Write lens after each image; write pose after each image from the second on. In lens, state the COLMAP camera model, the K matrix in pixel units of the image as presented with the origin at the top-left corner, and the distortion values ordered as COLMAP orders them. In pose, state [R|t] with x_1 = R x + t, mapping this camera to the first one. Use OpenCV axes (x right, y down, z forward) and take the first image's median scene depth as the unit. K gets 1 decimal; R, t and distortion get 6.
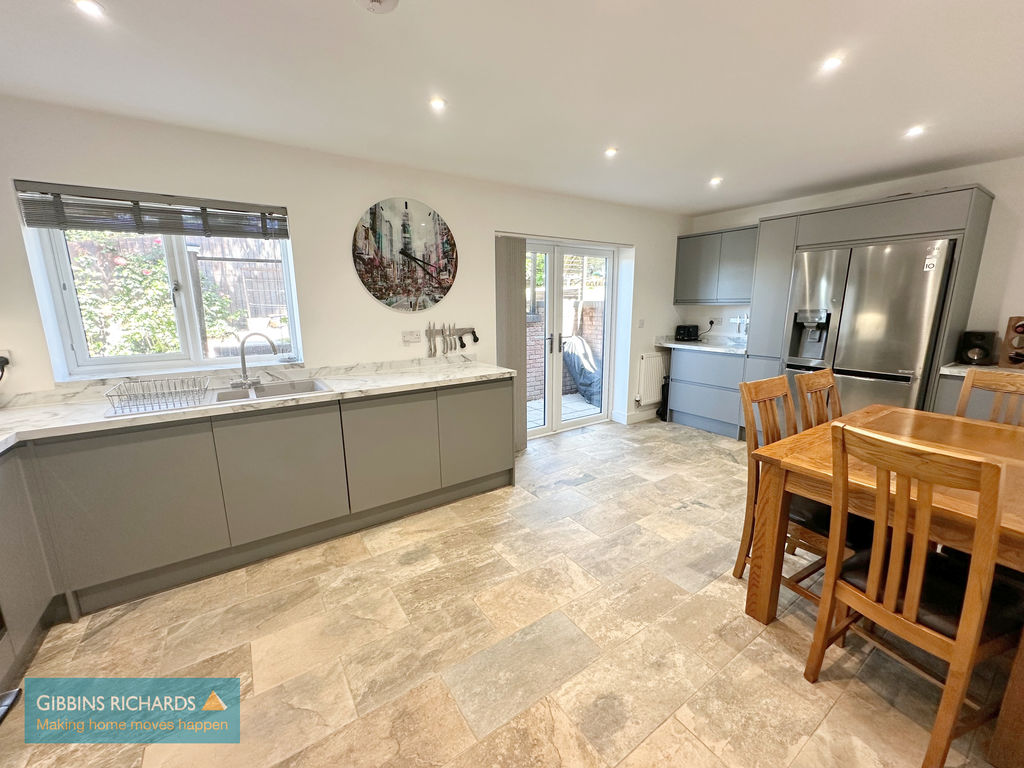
lens RADIAL K [[408.7, 0, 513.8], [0, 408.7, 382.4], [0, 0, 1]] dist [-0.003595, -0.000497]
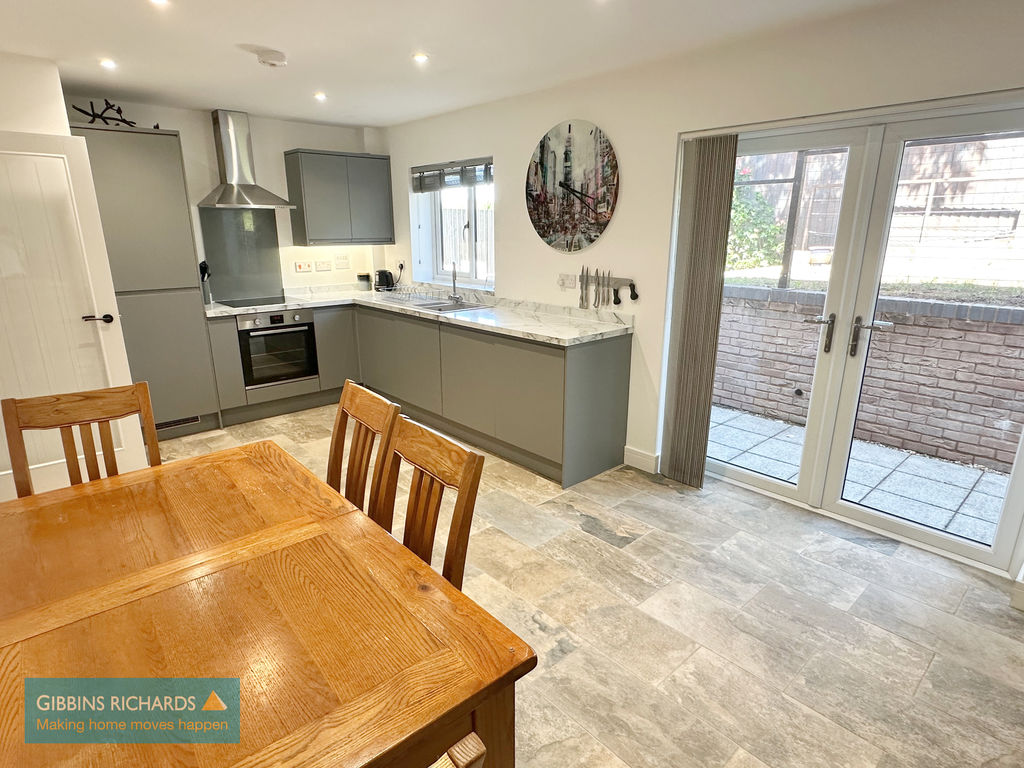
lens RADIAL K [[564.1, 0, 507.4], [0, 564.1, 387.2], [0, 0, 1]] dist [-0.004184, -0.000074]
pose [[0.134356, 0.281212, -0.950194, 1.024655], [-0.191676, 0.948154, 0.253505, -0.191590], [0.972219, 0.148069, 0.181292, 0.739926]]
